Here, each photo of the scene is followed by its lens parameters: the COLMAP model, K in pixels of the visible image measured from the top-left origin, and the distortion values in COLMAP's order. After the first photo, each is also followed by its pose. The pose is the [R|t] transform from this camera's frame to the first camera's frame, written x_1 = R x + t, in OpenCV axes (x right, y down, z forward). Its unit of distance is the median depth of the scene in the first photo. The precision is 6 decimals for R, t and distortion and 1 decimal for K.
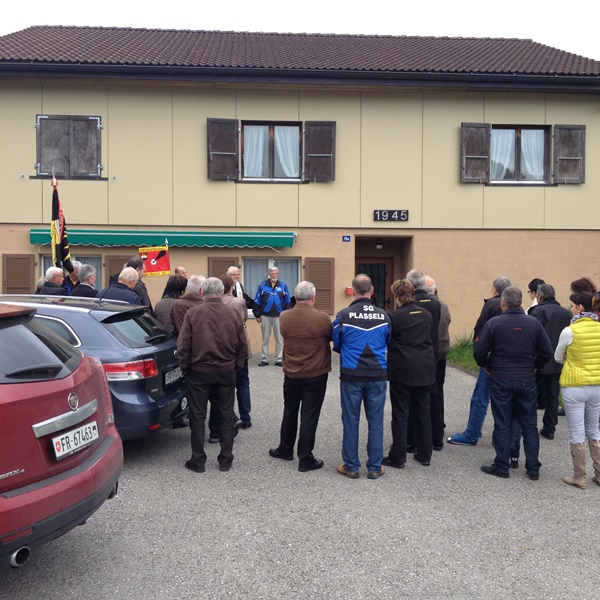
lens RADIAL K [[768.6, 0, 320.5], [0, 768.6, 302.4], [0, 0, 1]] dist [0.052132, 0.000000]
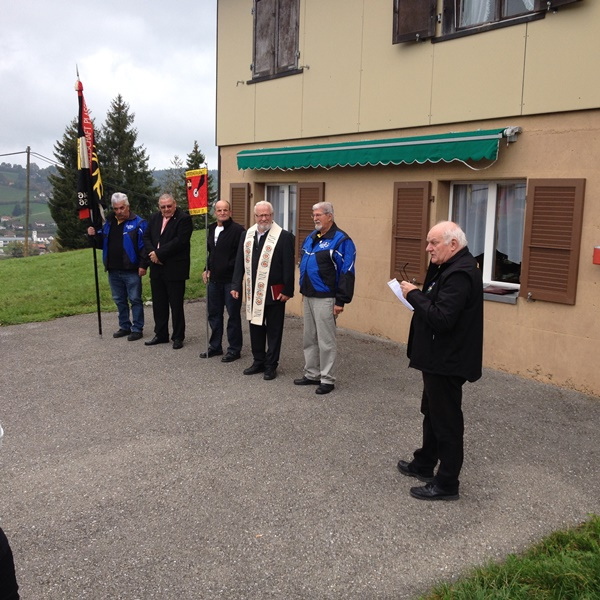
lens RADIAL K [[768.6, 0, 300.0], [0, 768.6, 297.6], [0, 0, 1]] dist [0.052132, 0.000000]
pose [[0.481776, 0.113692, -0.868888, 0.345402], [-0.045018, 0.993450, 0.105029, -0.030749], [0.875137, -0.011485, 0.483738, 0.663223]]
